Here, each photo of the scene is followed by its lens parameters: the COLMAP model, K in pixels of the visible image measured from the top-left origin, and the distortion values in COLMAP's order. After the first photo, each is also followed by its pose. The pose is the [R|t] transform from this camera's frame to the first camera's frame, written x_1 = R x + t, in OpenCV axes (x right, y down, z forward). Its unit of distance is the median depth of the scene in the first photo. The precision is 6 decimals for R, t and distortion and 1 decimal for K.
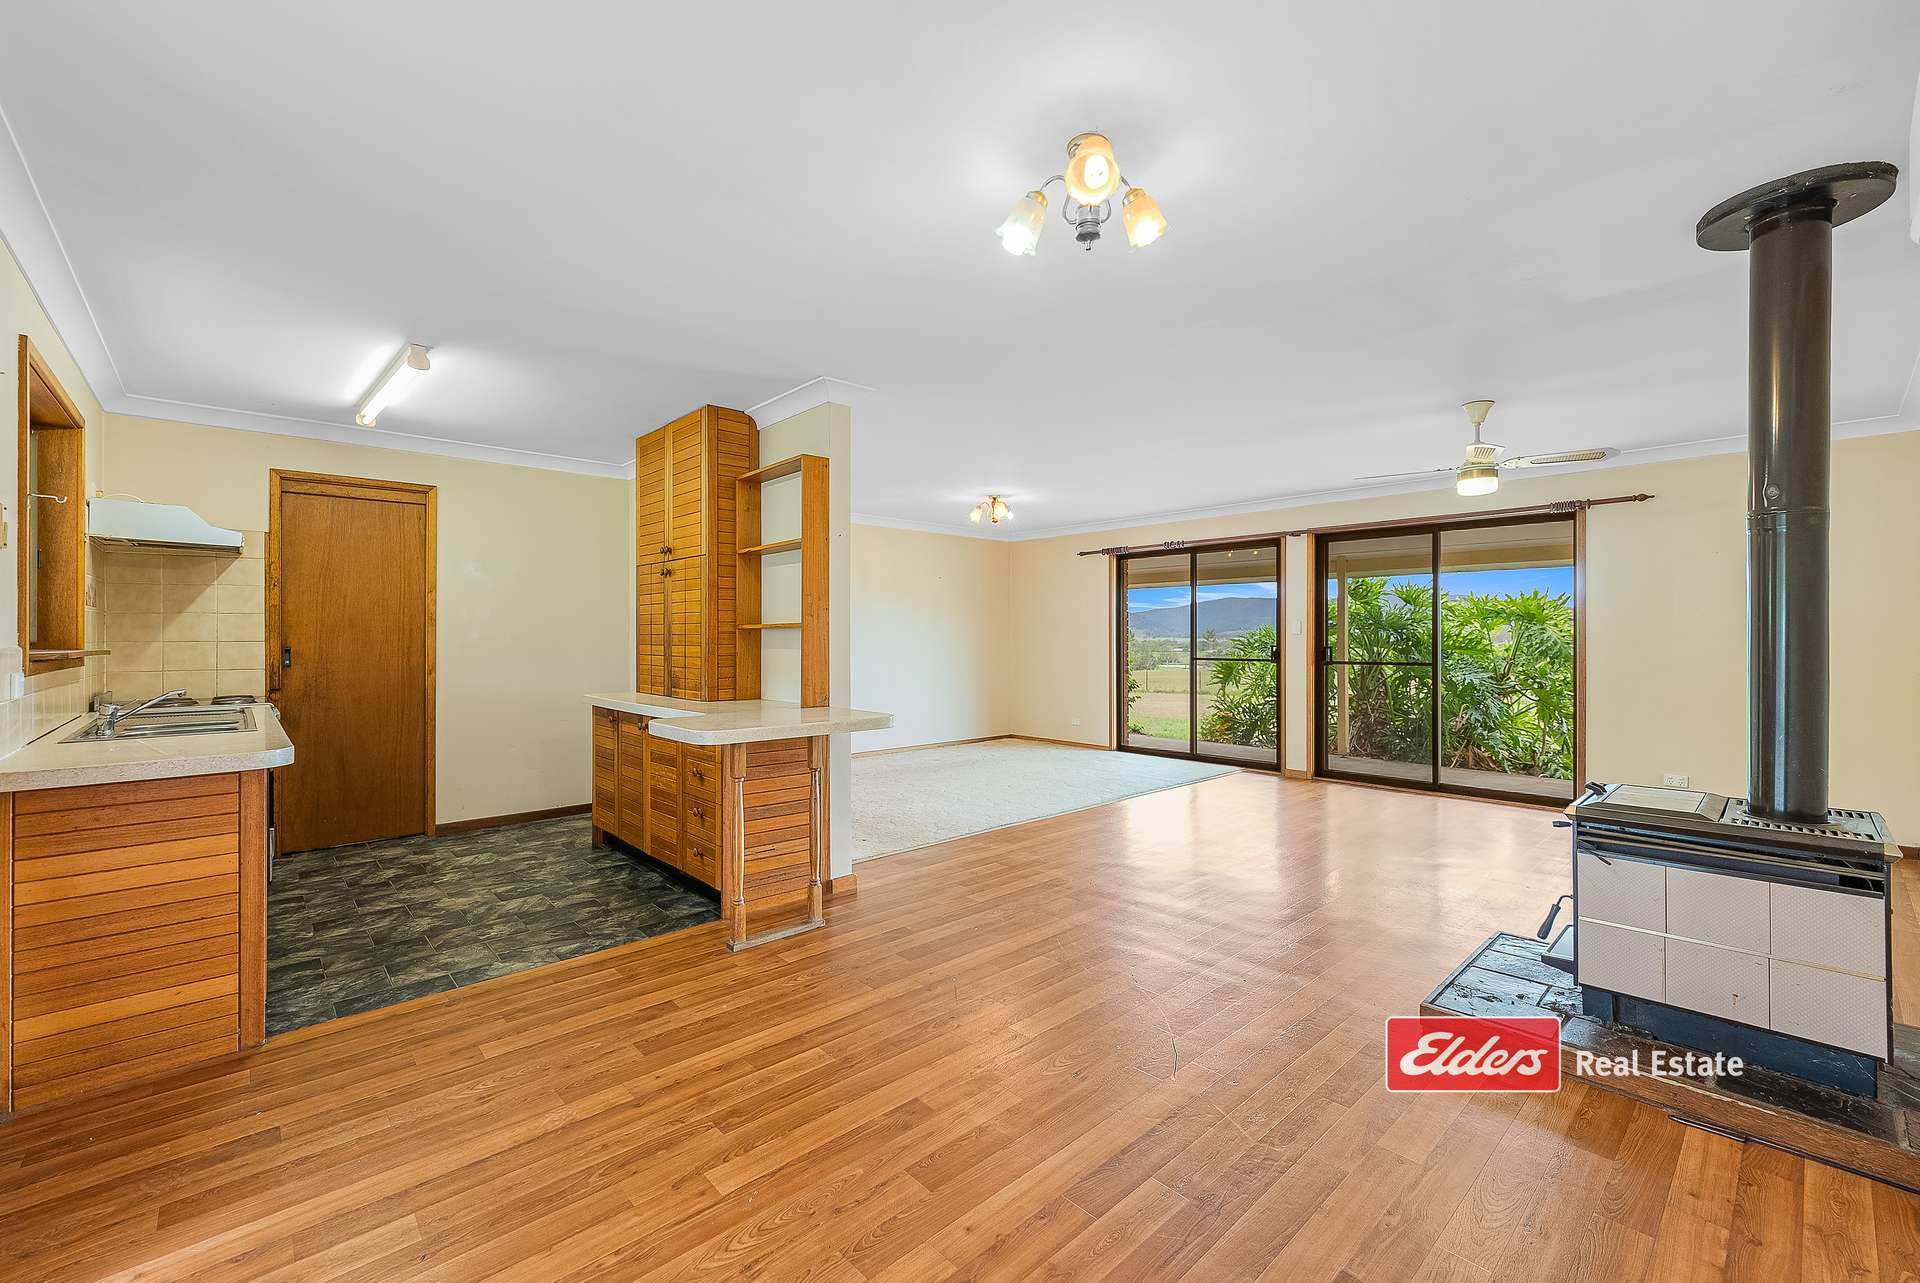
lens RADIAL K [[787.1, 0, 961.3], [0, 787.1, 635.3], [0, 0, 1]] dist [0.002087, 0.000054]
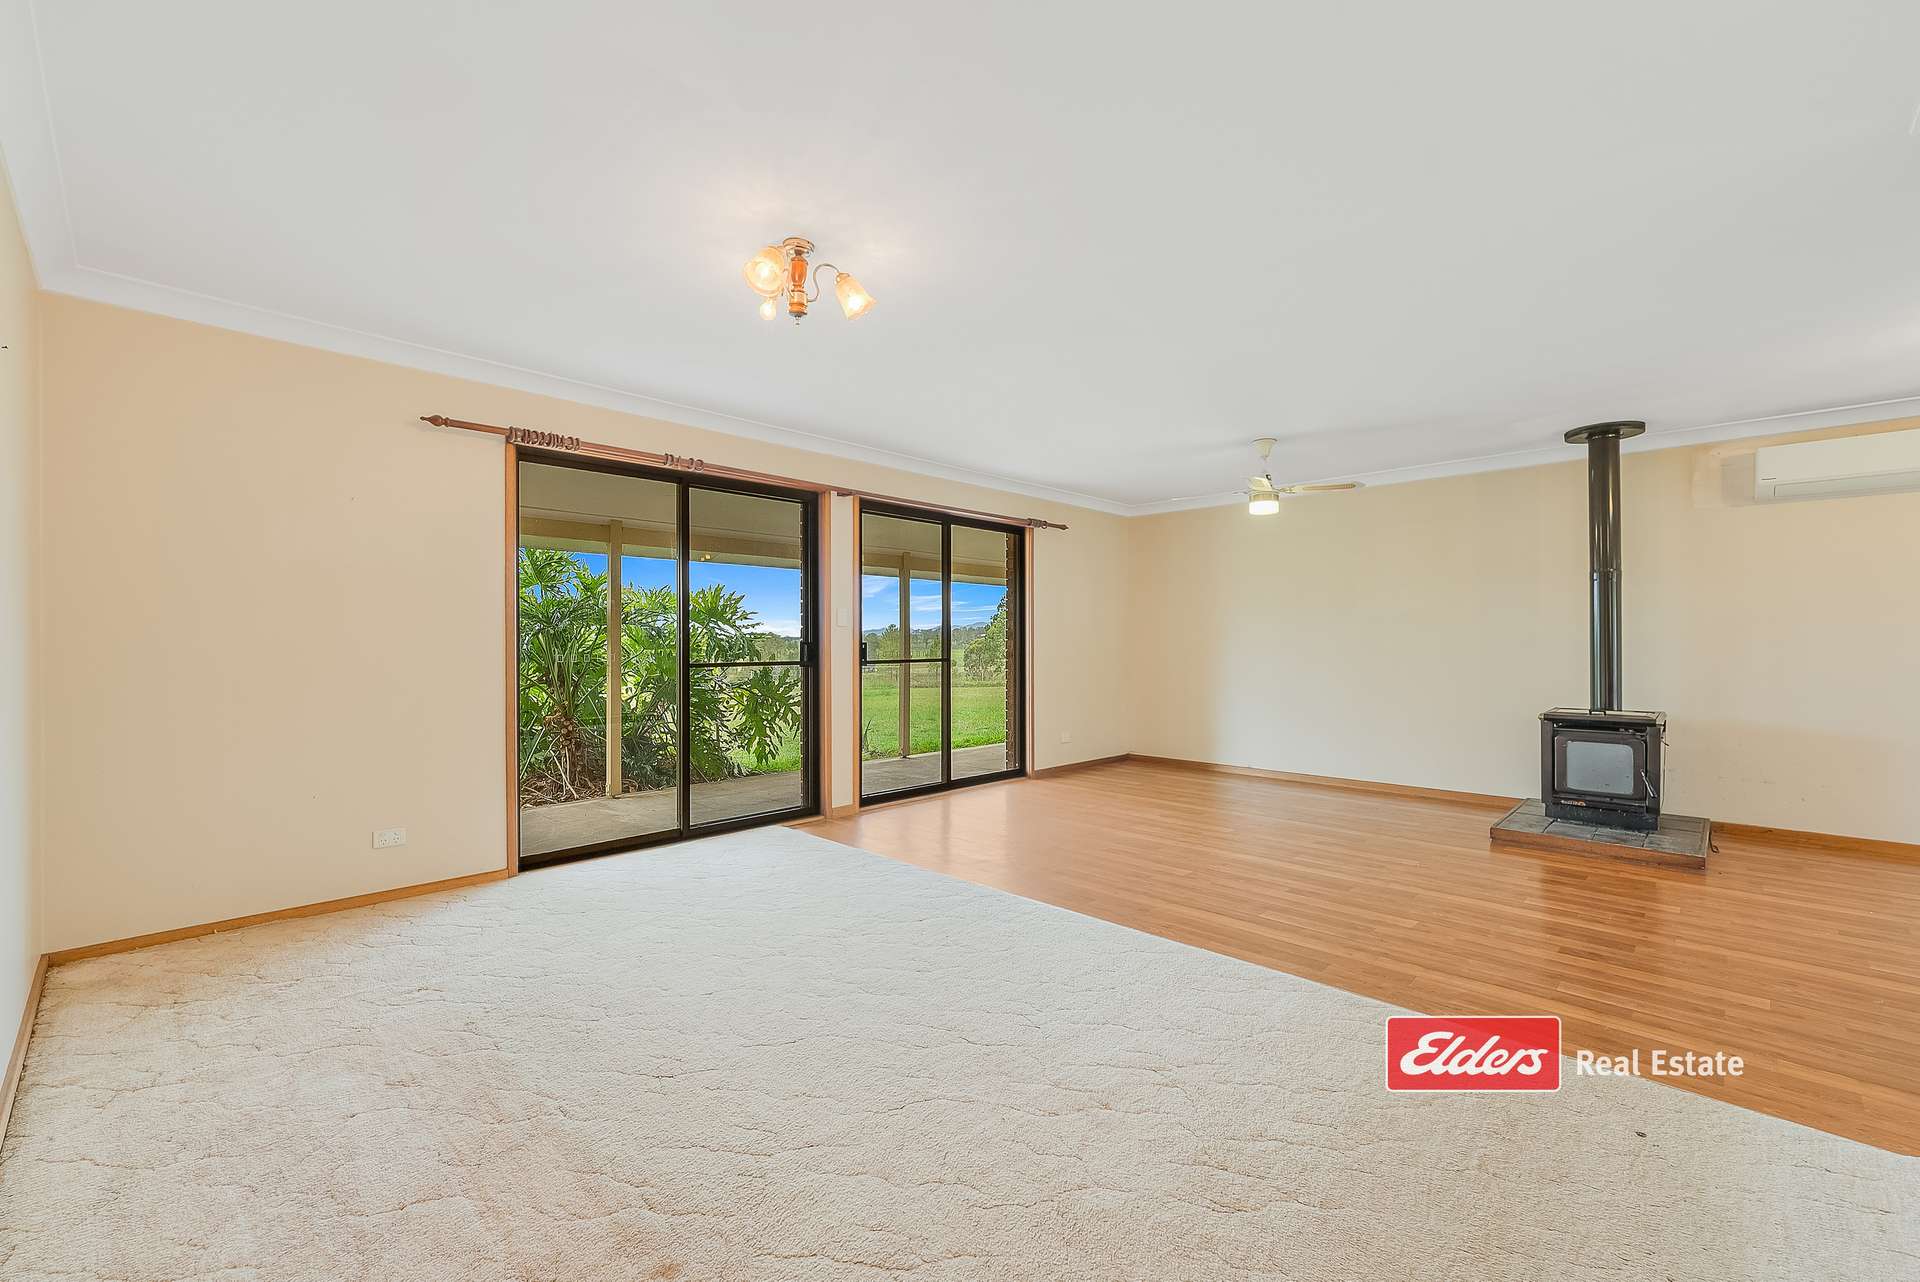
lens RADIAL K [[801.3, 0, 968.1], [0, 801.3, 611.3], [0, 0, 1]] dist [0.012238, -0.000765]
pose [[-0.056031, 0.040413, 0.997611, -0.550399], [-0.002121, 0.999173, -0.040596, 0.025748], [-0.998427, -0.004391, -0.055899, 1.456299]]
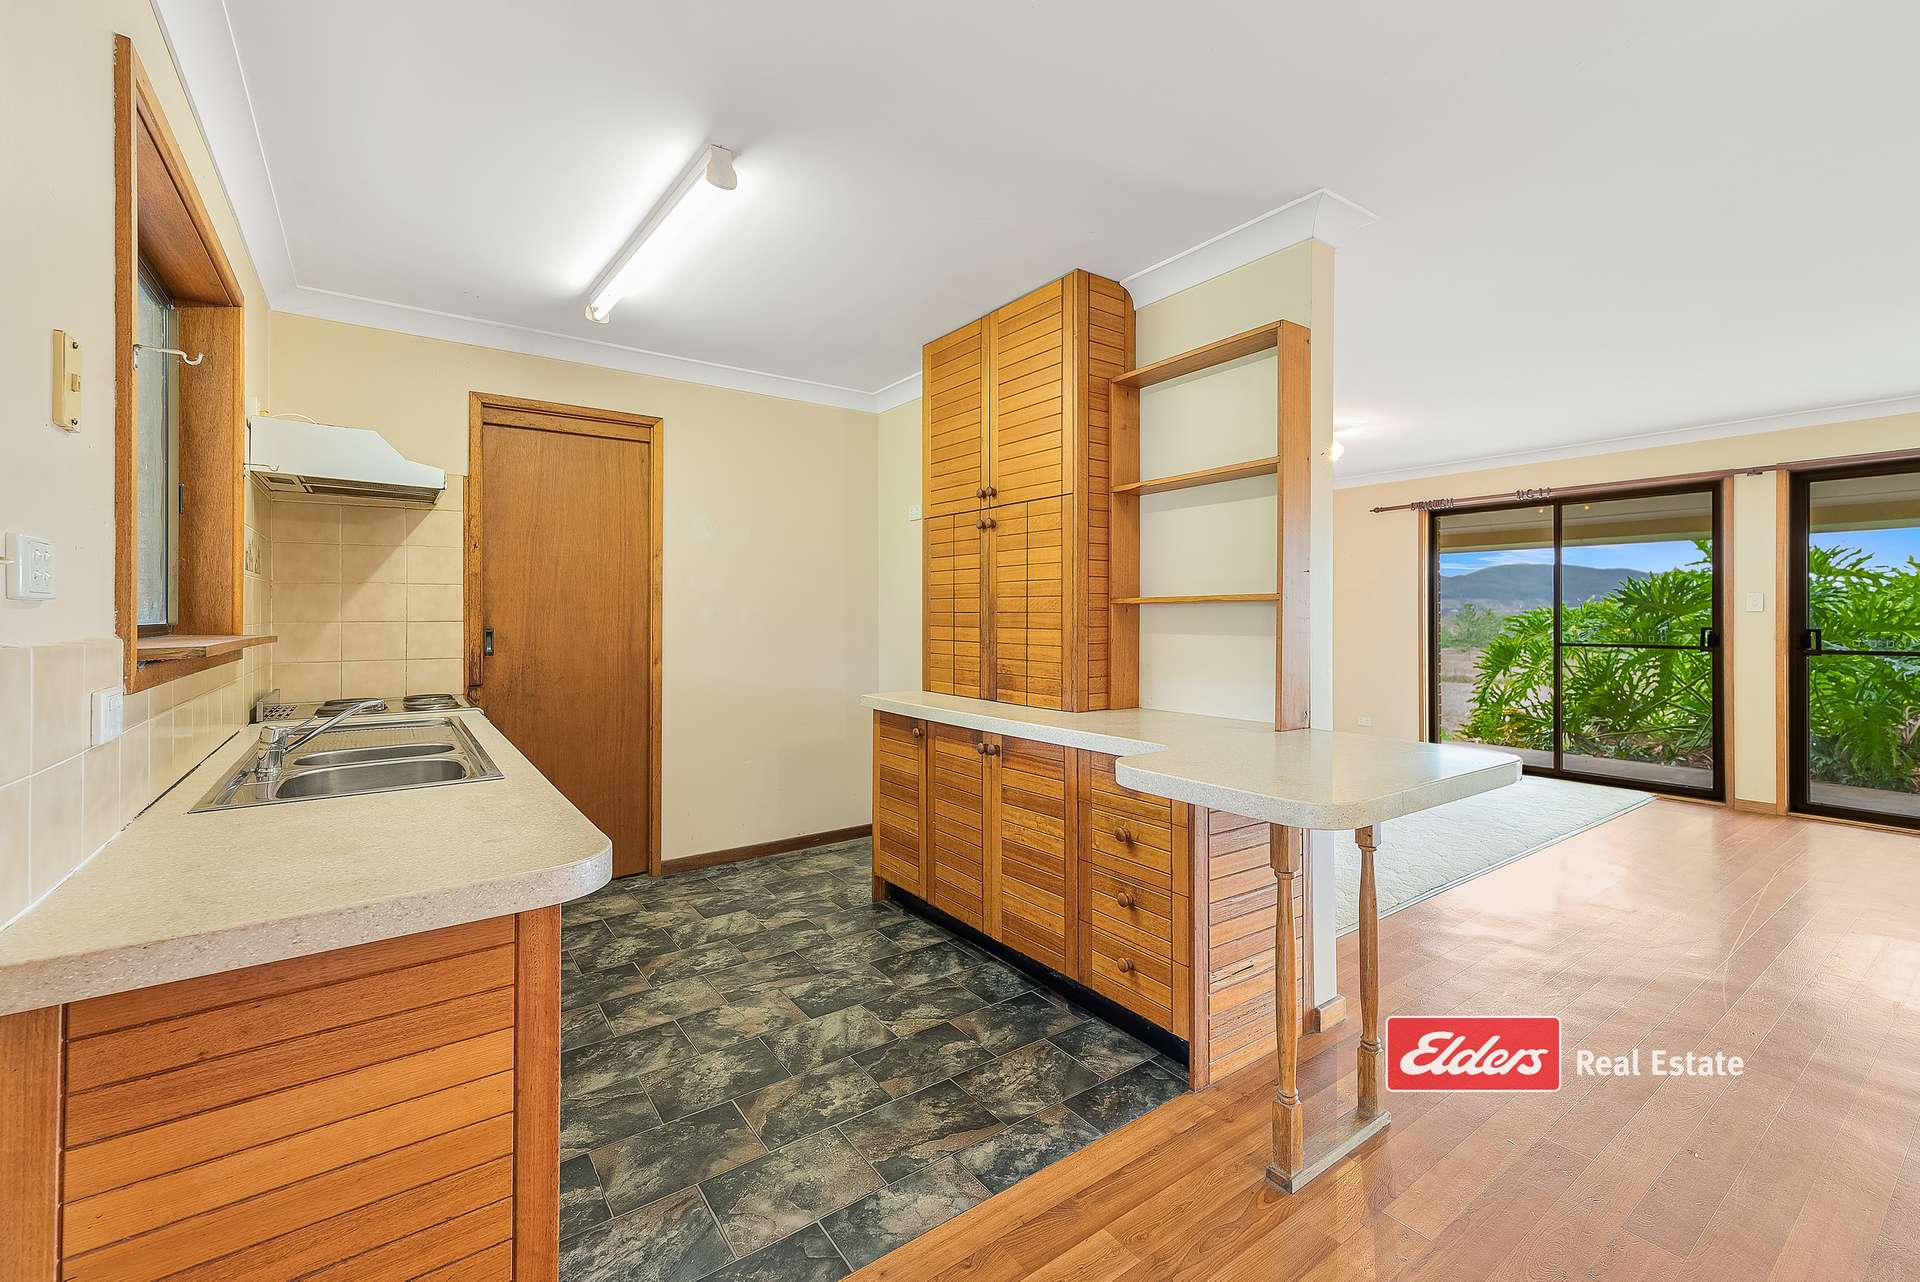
lens RADIAL K [[801.3, 0, 968.1], [0, 801.3, 611.3], [0, 0, 1]] dist [0.012238, -0.000765]
pose [[0.993131, 0.000091, -0.117005, -0.313568], [-0.000314, 0.999998, -0.001893, -0.000527], [0.117005, 0.001917, 0.993129, 0.291918]]
